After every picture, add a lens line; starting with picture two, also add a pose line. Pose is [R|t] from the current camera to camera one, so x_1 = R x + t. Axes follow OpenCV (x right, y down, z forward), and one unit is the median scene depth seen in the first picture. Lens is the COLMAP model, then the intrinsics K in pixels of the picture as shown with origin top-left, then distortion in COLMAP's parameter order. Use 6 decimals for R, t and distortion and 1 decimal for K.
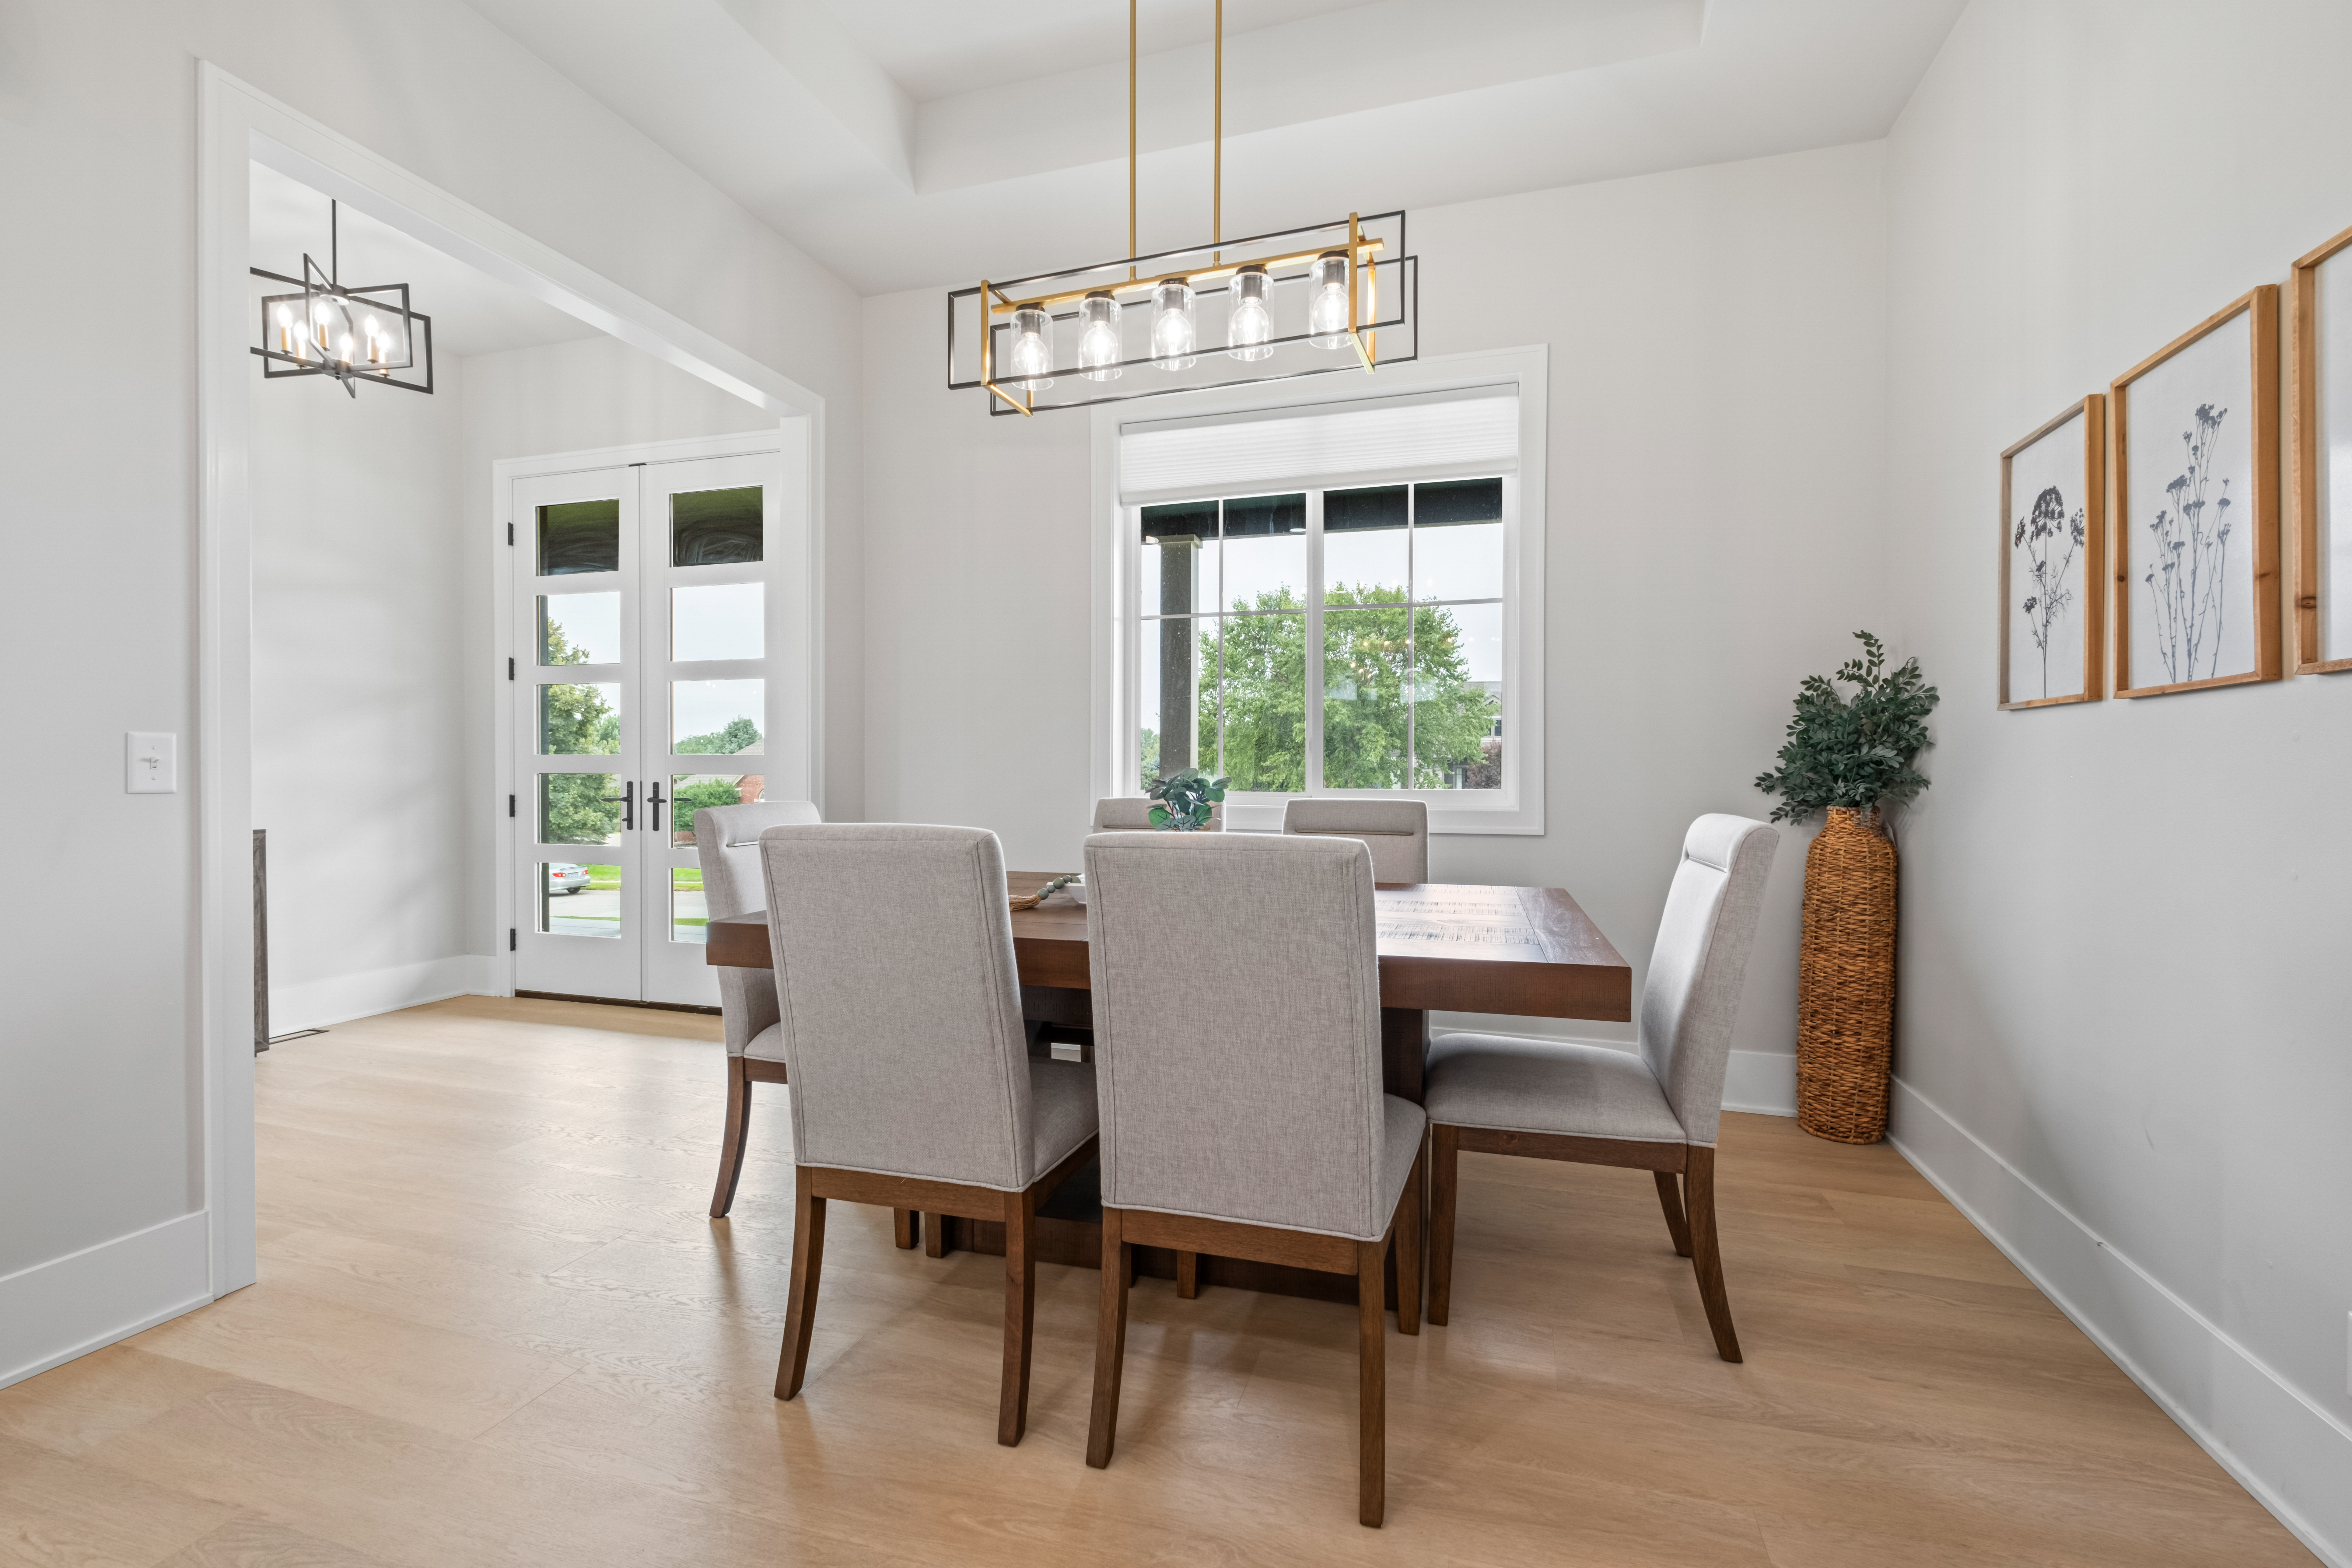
lens RADIAL K [[1029.2, 0, 1173.6], [0, 1029.2, 778.5], [0, 0, 1]] dist [0.009147, -0.007146]
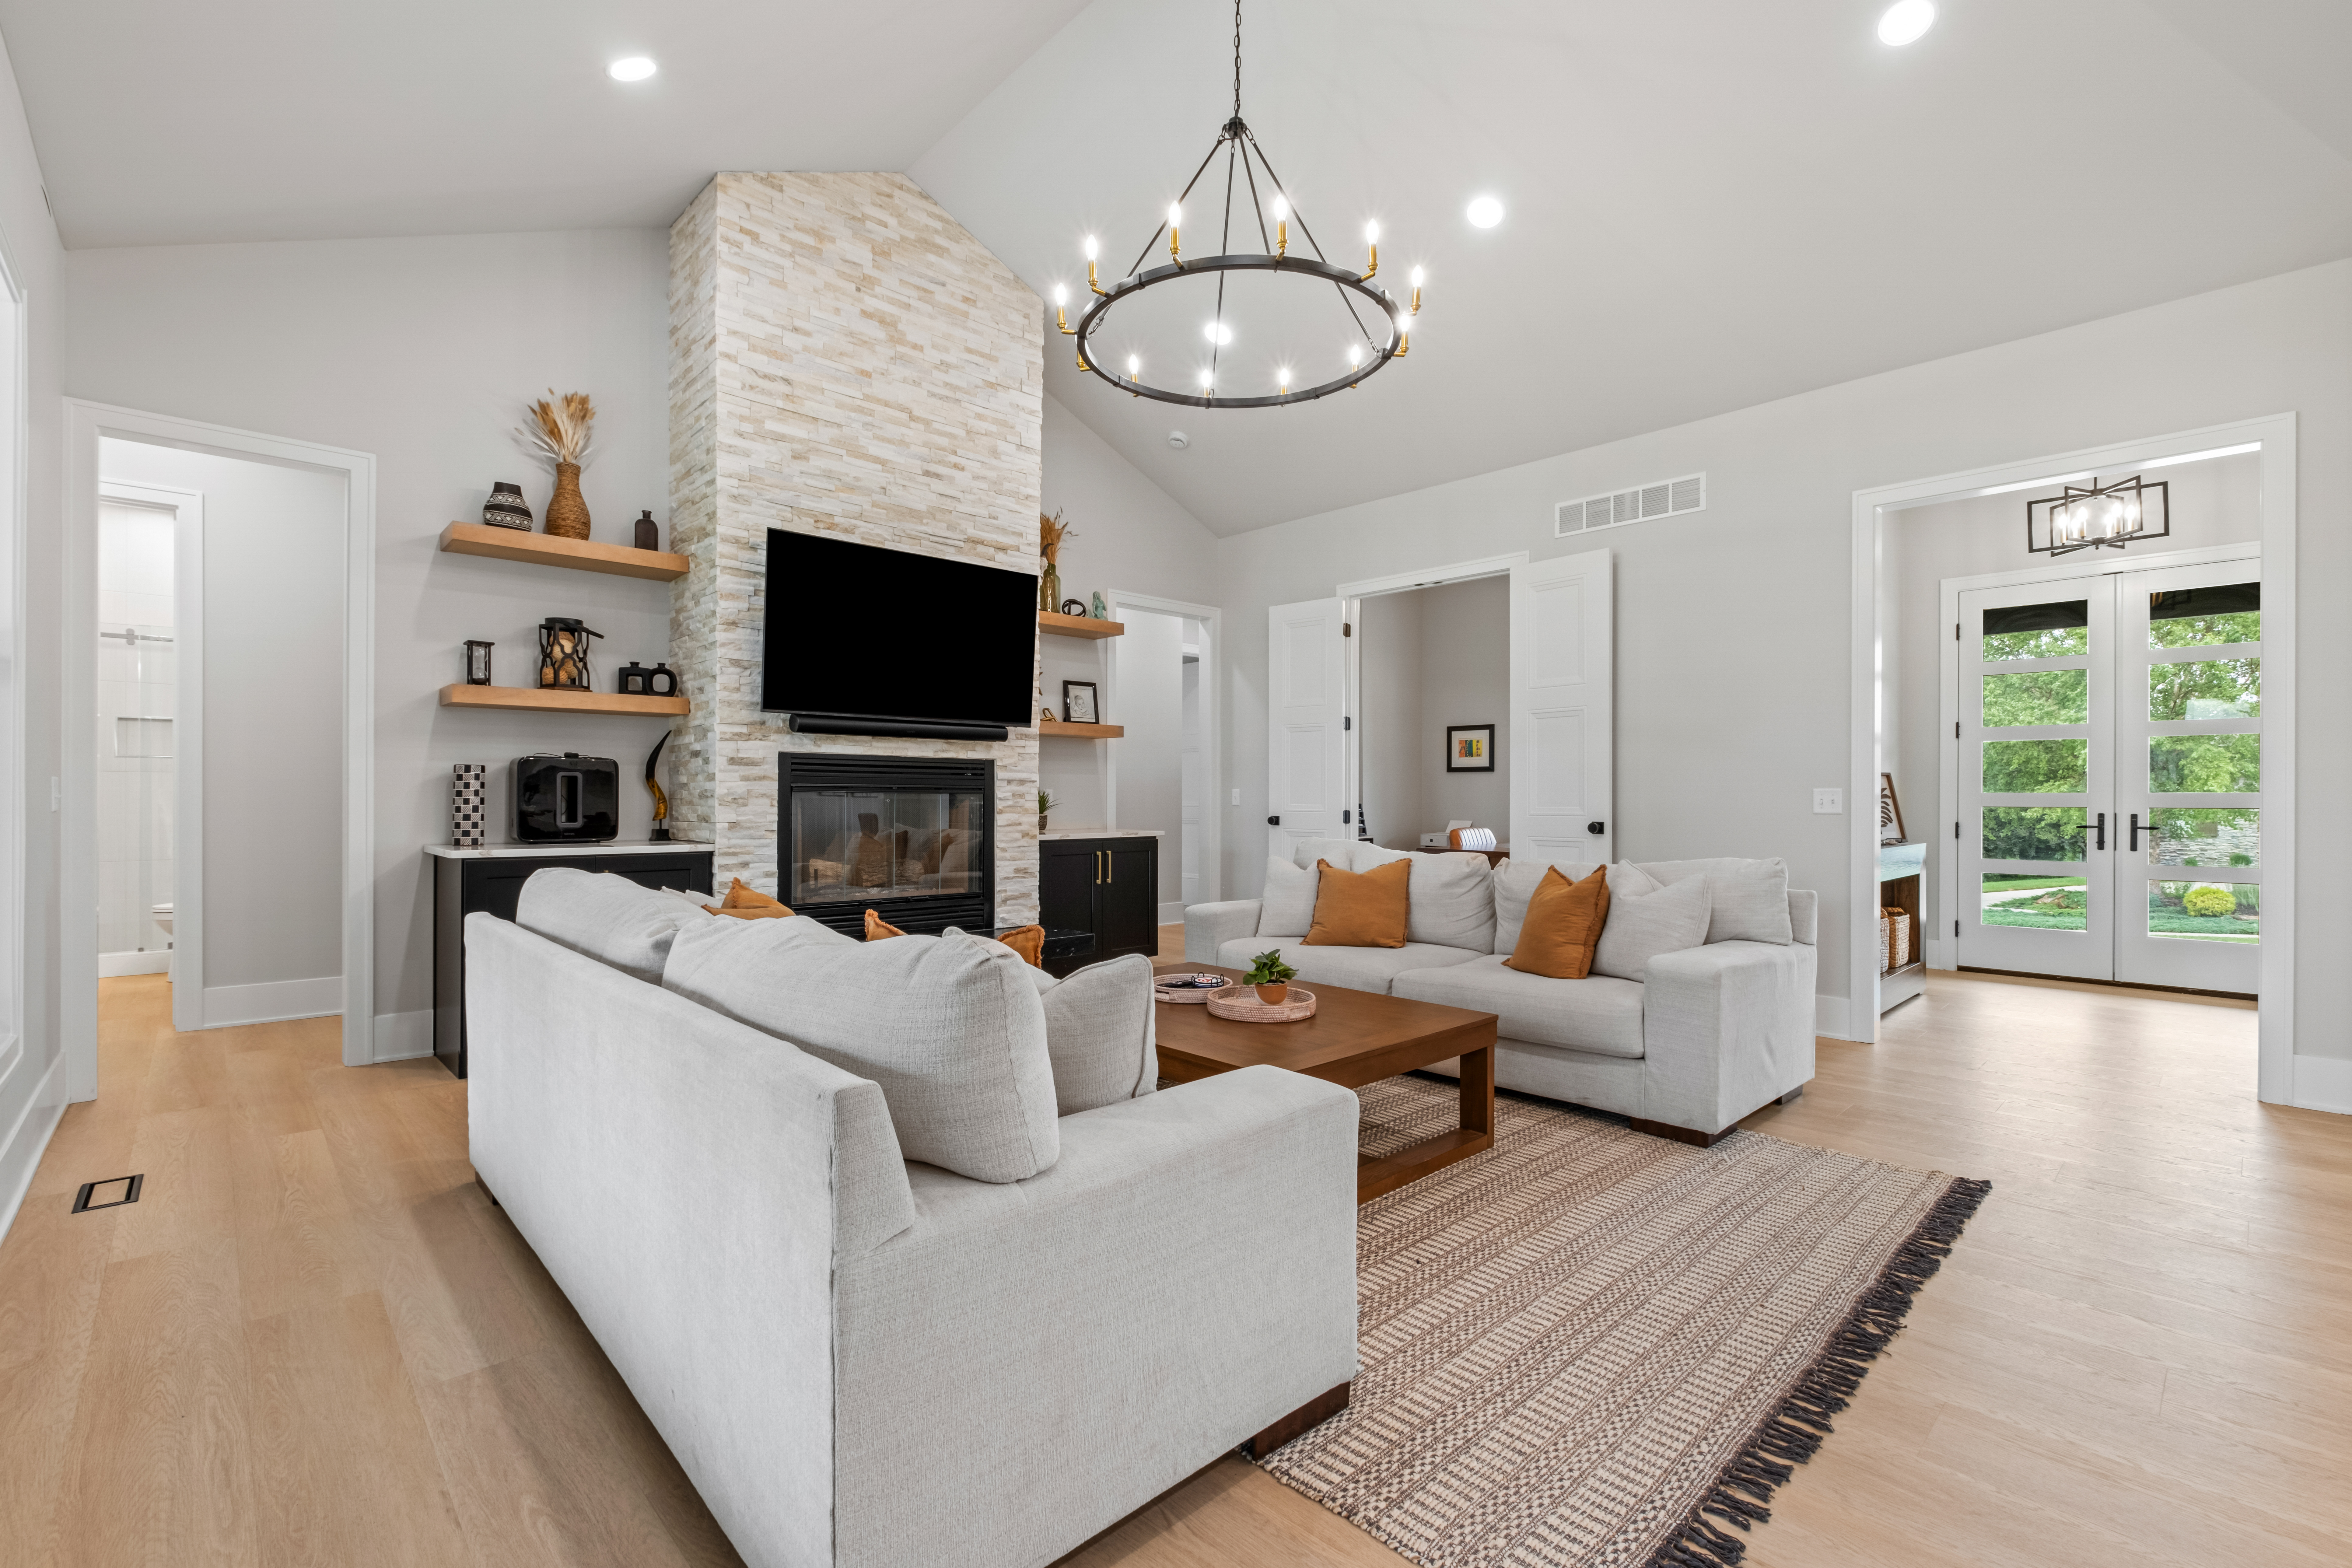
lens RADIAL K [[1029.2, 0, 1212.9], [0, 1029.2, 795.5], [0, 0, 1]] dist [0.009147, -0.007146]
pose [[0.881153, 0.000771, -0.472831, -0.922014], [-0.007301, 0.999902, -0.011975, 0.004035], [0.472776, 0.014003, 0.881072, -0.717510]]
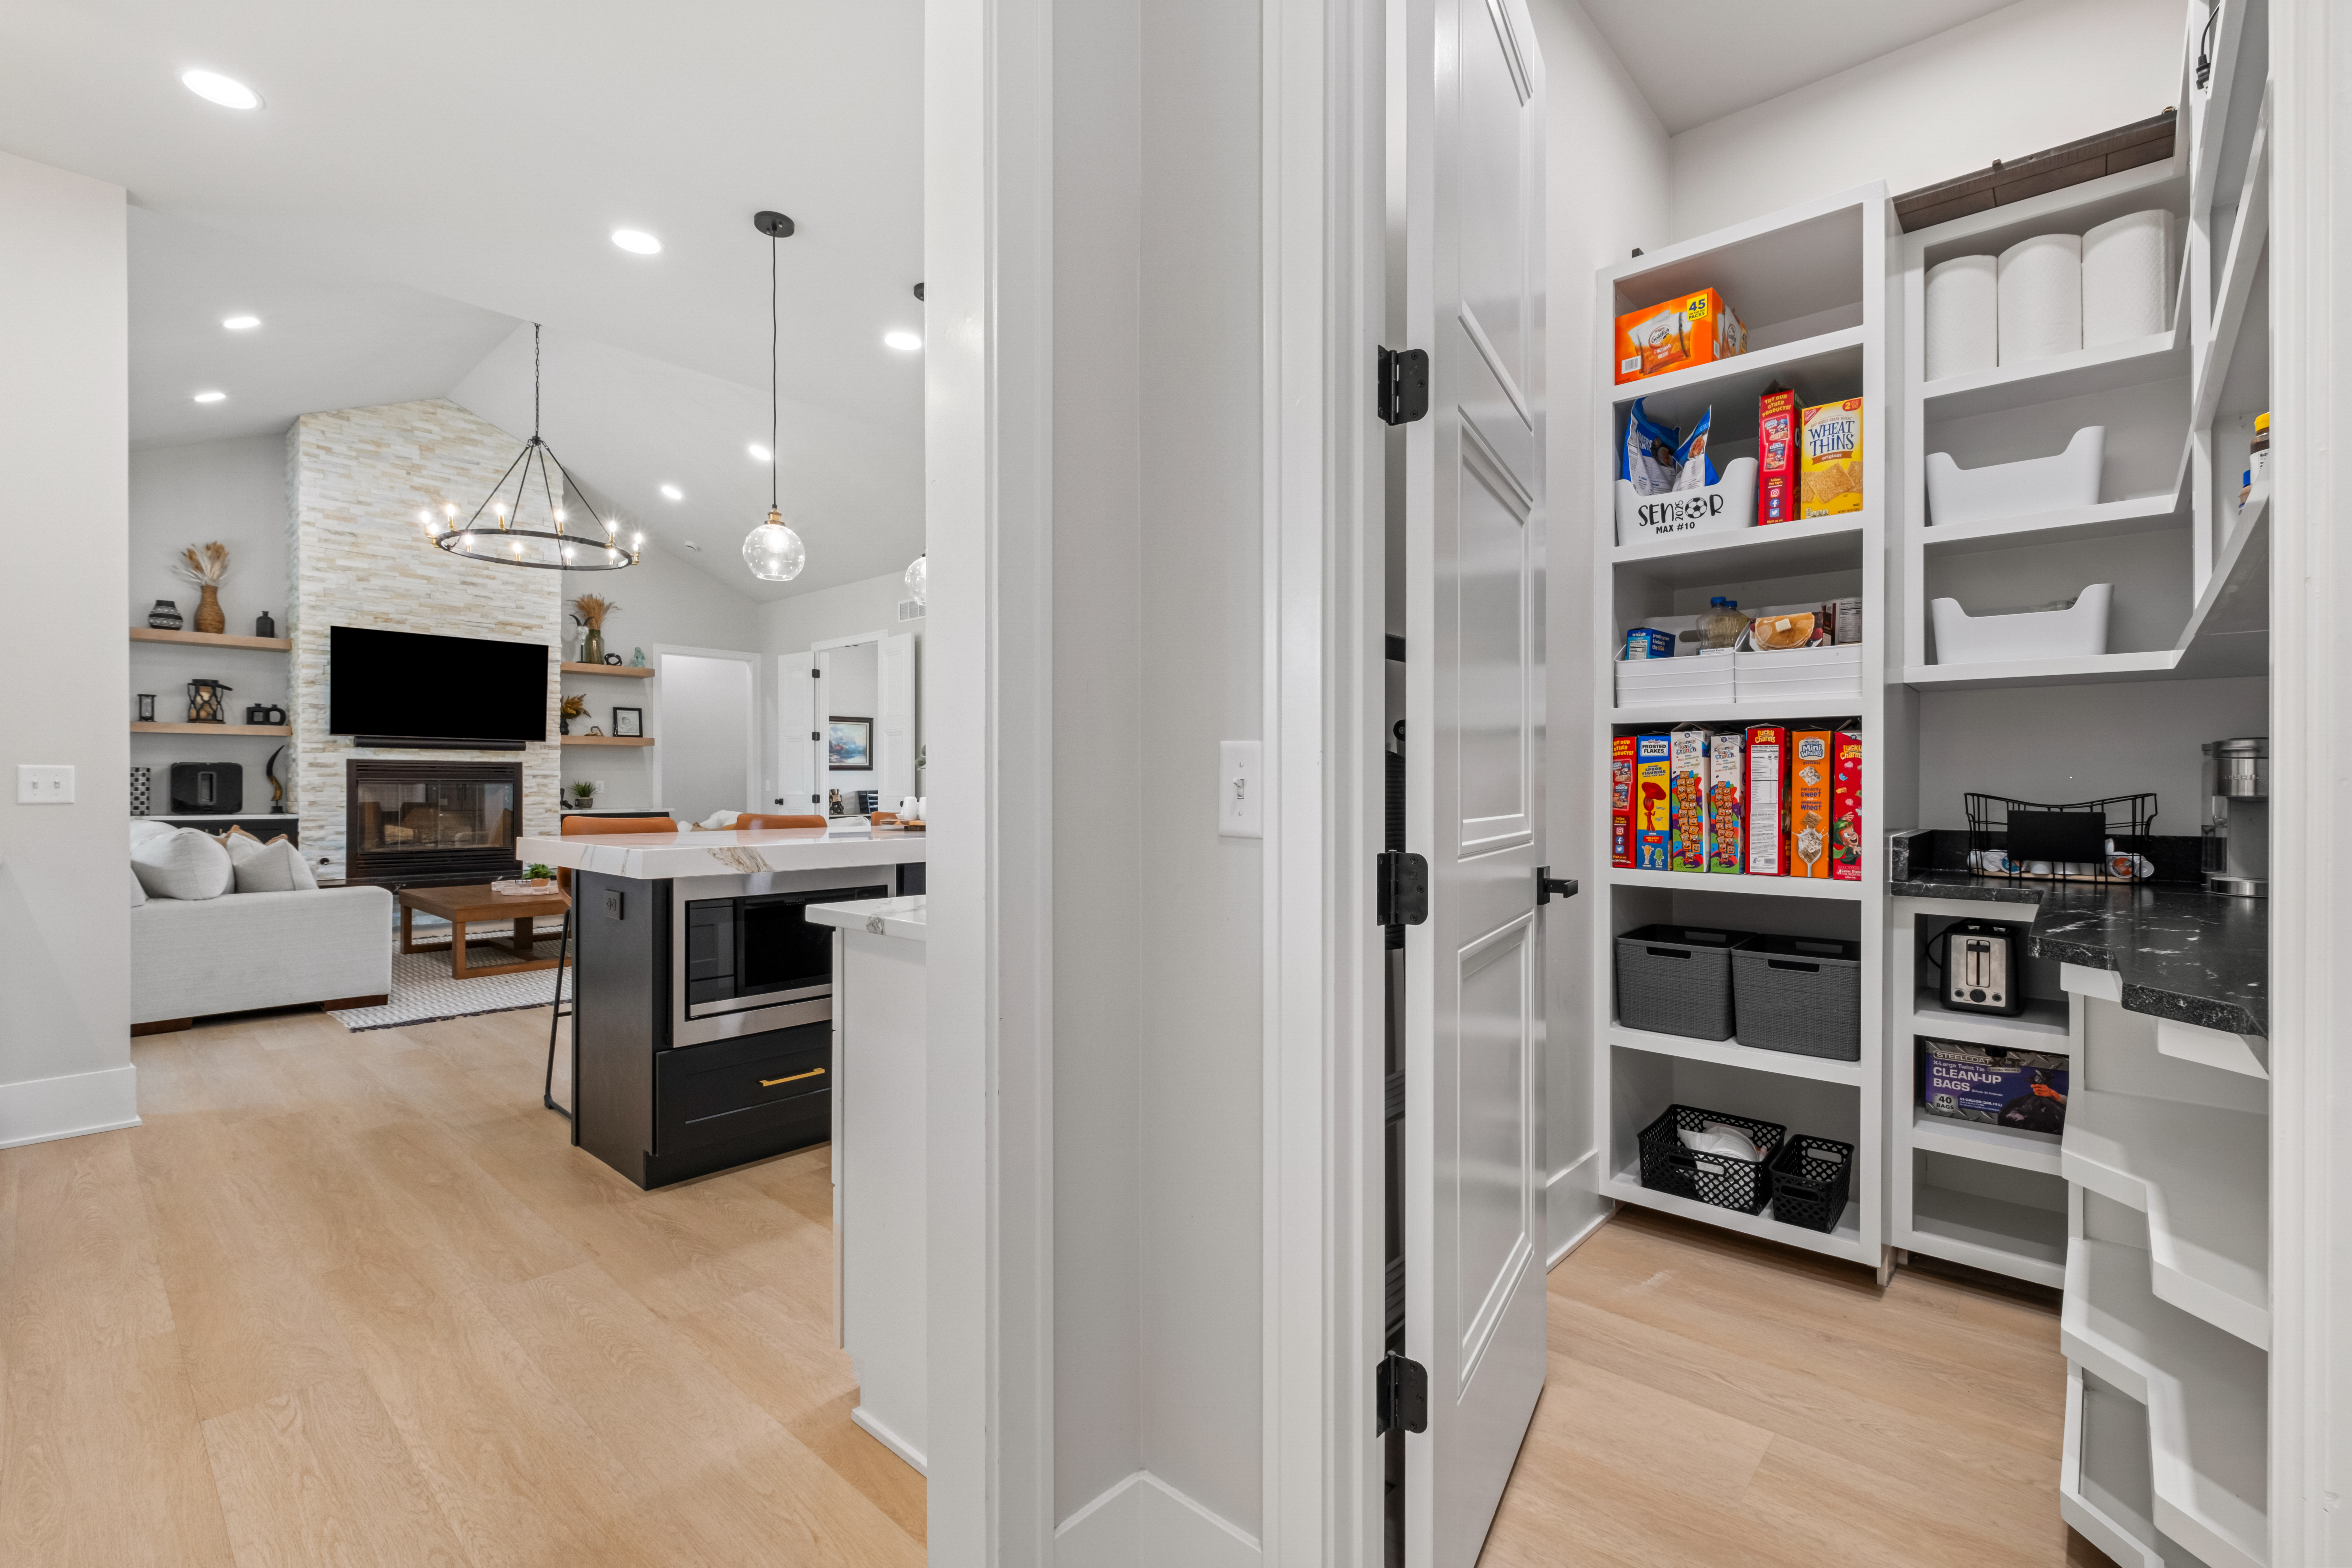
lens RADIAL K [[1029.2, 0, 1196.5], [0, 1029.2, 786.1], [0, 0, 1]] dist [0.009147, -0.007146]
pose [[0.911545, -0.002341, -0.411193, 0.210624], [-0.003606, 0.999900, -0.013687, 0.014659], [0.411184, 0.013959, 0.911446, -0.997162]]
